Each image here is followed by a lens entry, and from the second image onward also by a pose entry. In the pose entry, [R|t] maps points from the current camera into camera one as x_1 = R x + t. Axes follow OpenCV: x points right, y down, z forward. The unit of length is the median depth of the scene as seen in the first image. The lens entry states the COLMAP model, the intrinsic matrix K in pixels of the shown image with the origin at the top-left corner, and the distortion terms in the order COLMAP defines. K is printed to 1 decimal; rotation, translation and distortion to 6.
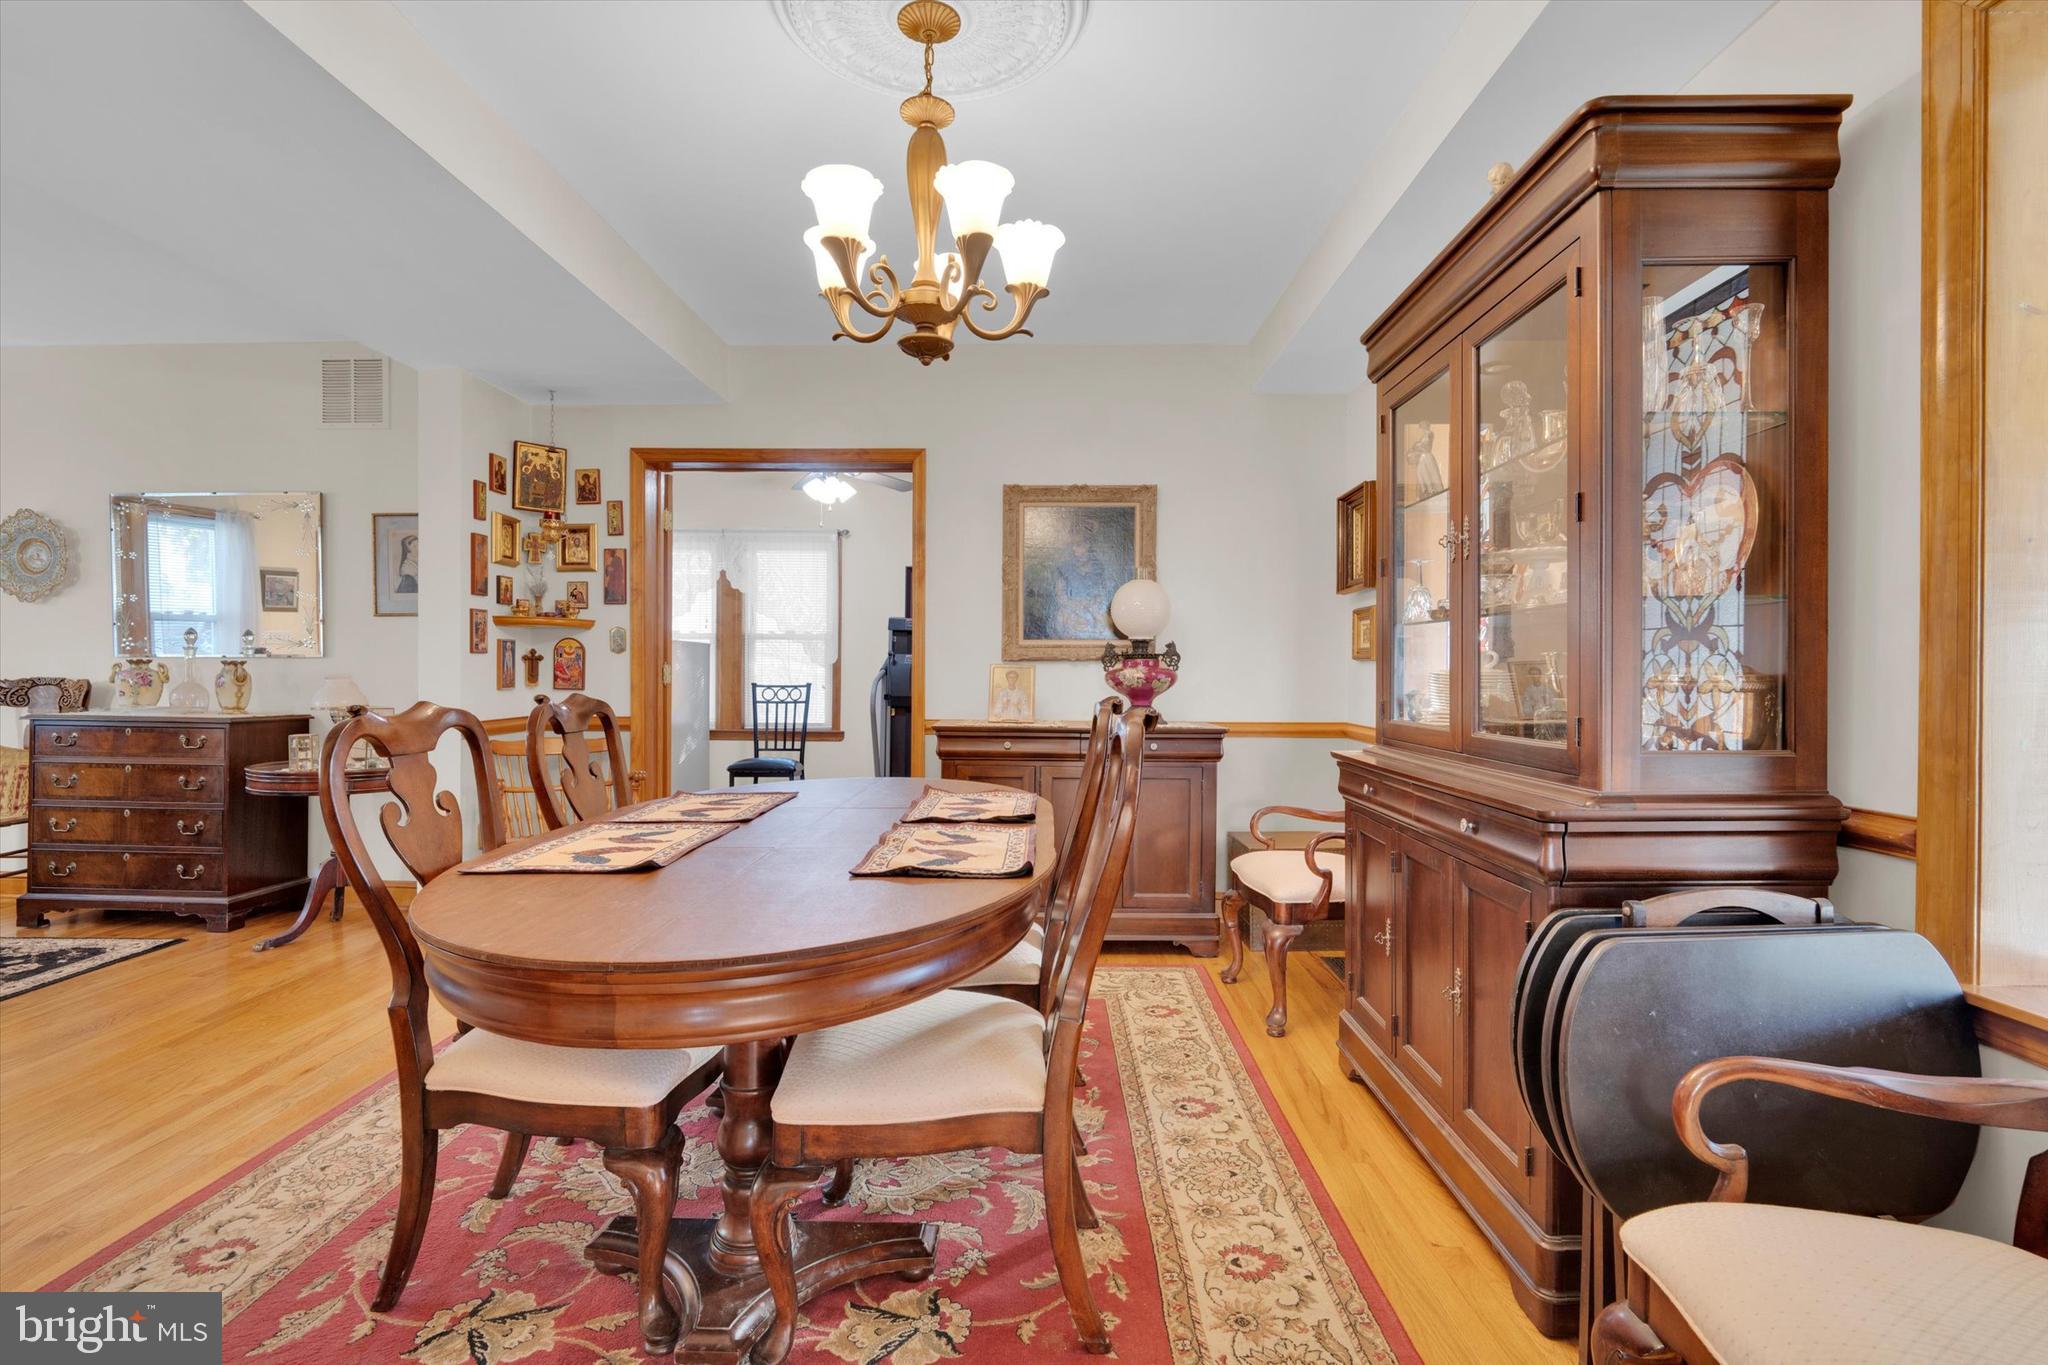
lens RADIAL K [[965.2, 0, 1030.6], [0, 965.2, 675.1], [0, 0, 1]] dist [0.003109, 0.000035]
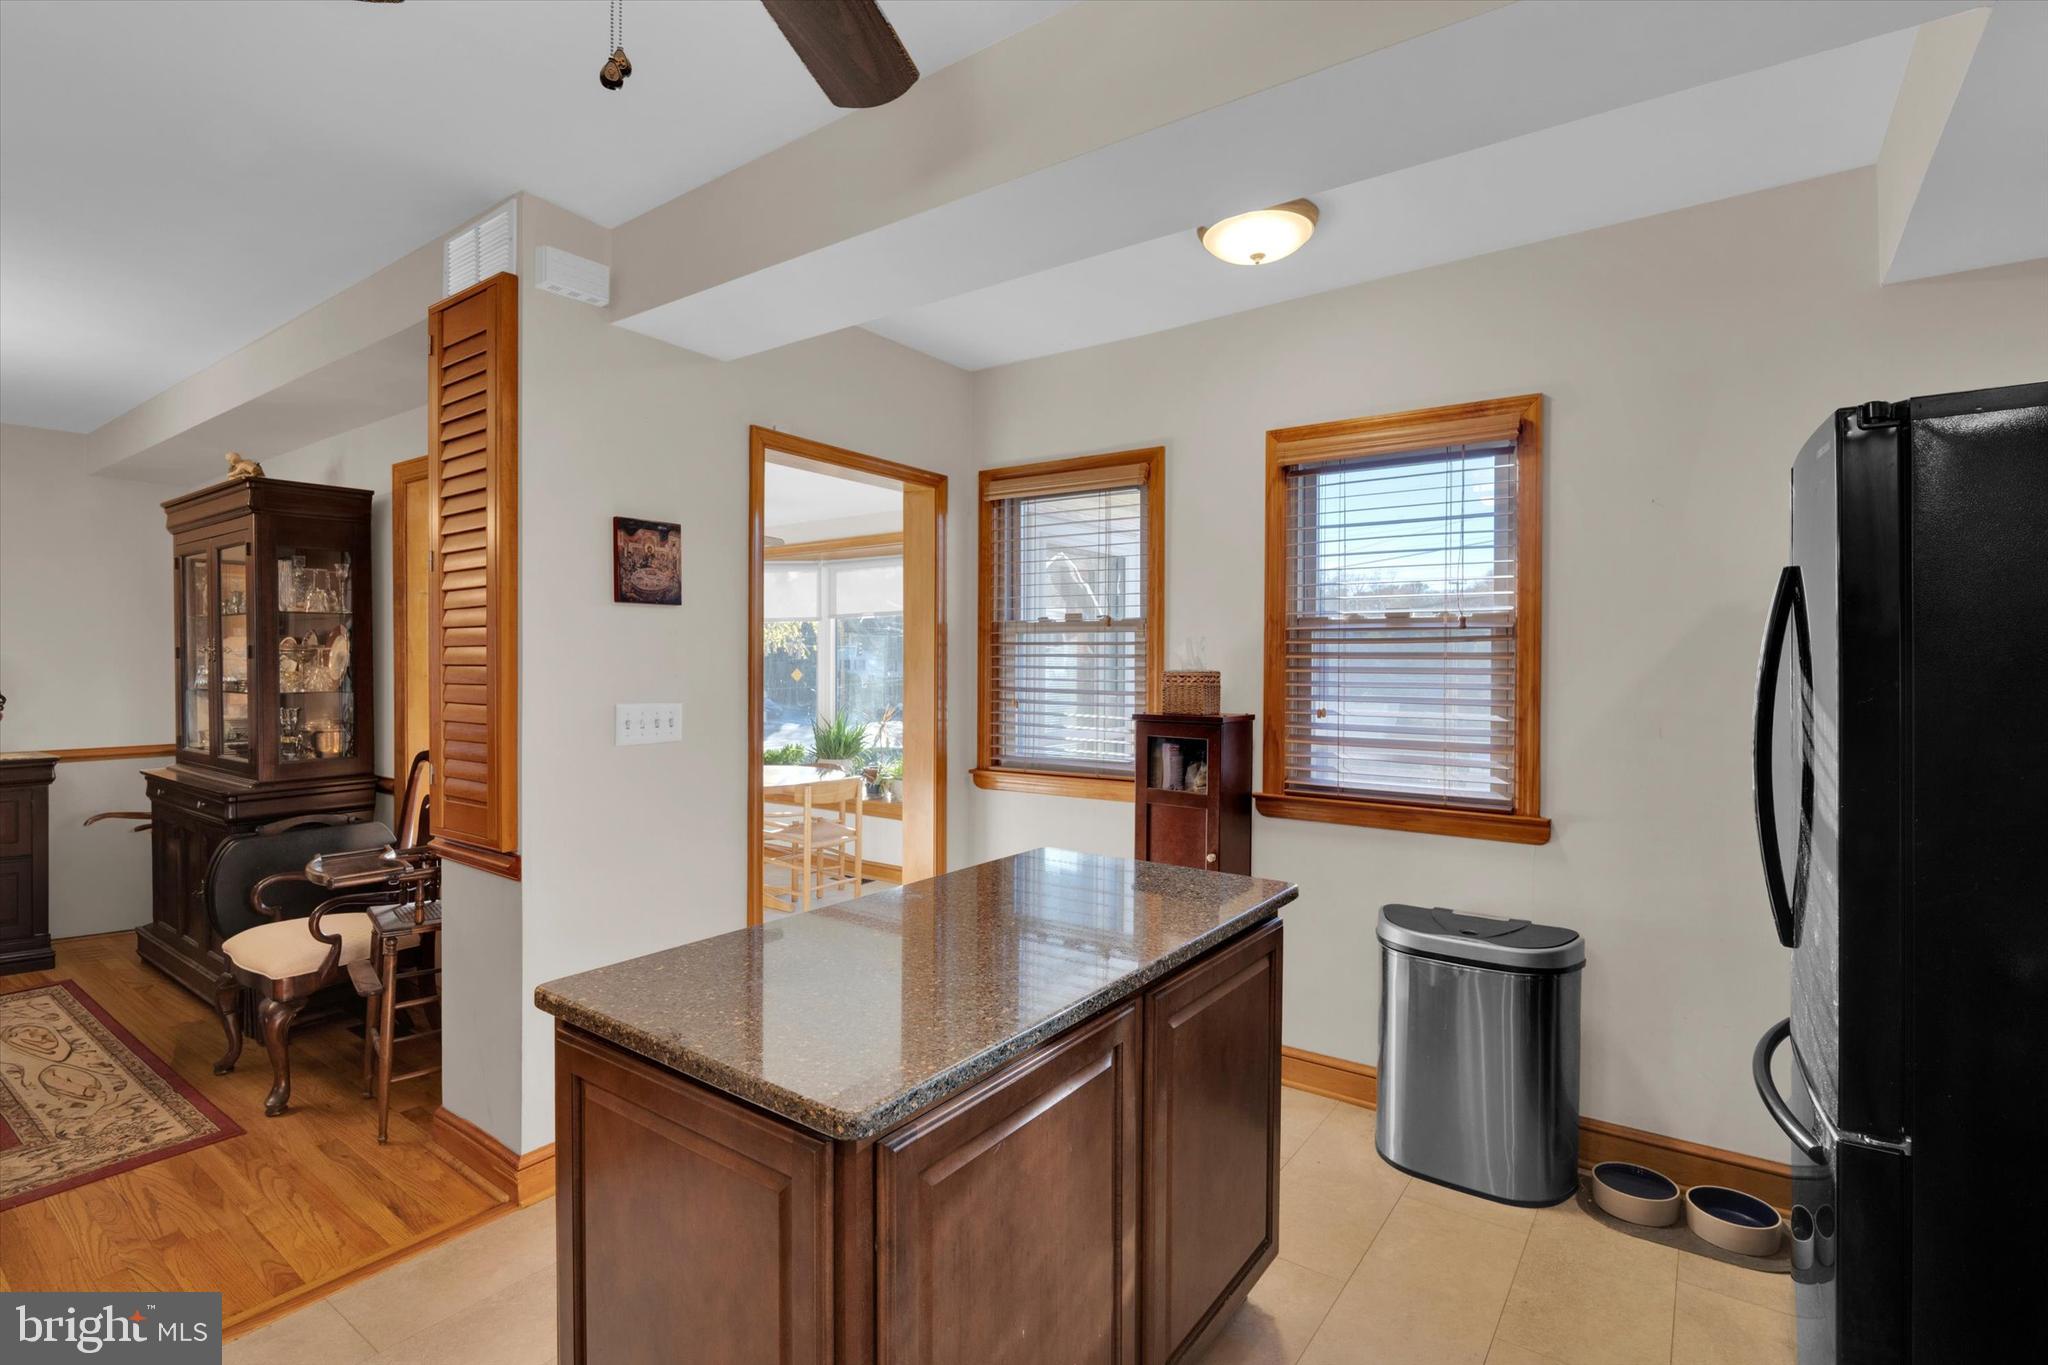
lens RADIAL K [[965.2, 0, 1030.6], [0, 965.2, 675.1], [0, 0, 1]] dist [0.003109, 0.000035]
pose [[0.579916, -0.014336, 0.814550, -0.128174], [0.002555, 0.999872, 0.015779, -0.100177], [-0.814672, -0.007069, 0.579878, -1.123652]]
